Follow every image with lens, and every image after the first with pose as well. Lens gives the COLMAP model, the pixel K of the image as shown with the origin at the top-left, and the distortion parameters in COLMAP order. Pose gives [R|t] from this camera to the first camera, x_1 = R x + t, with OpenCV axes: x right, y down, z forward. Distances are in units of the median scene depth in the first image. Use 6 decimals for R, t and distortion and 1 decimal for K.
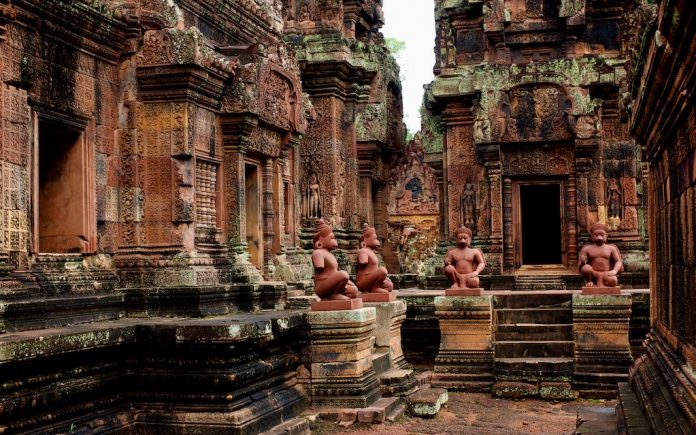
lens RADIAL K [[902.6, 0, 348.0], [0, 902.6, 217.5], [0, 0, 1]] dist [0.014255, 0.018681]
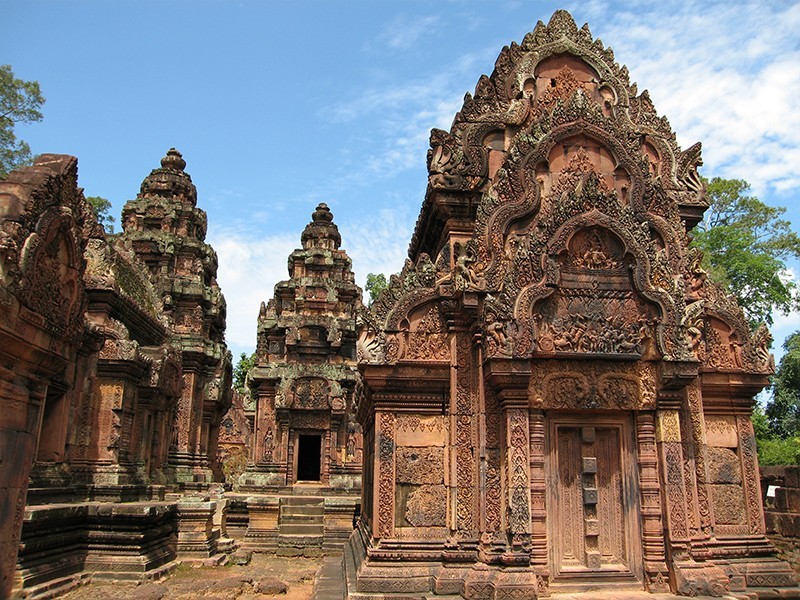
lens RADIAL K [[638.9, 0, 400.0], [0, 638.9, 300.0], [0, 0, 1]] dist [-0.179878, 0.142497]
pose [[0.937277, 0.120664, 0.327035, -0.064501], [-0.044779, 0.972082, -0.230329, -0.017876], [-0.345697, 0.201237, 0.916514, -0.267675]]
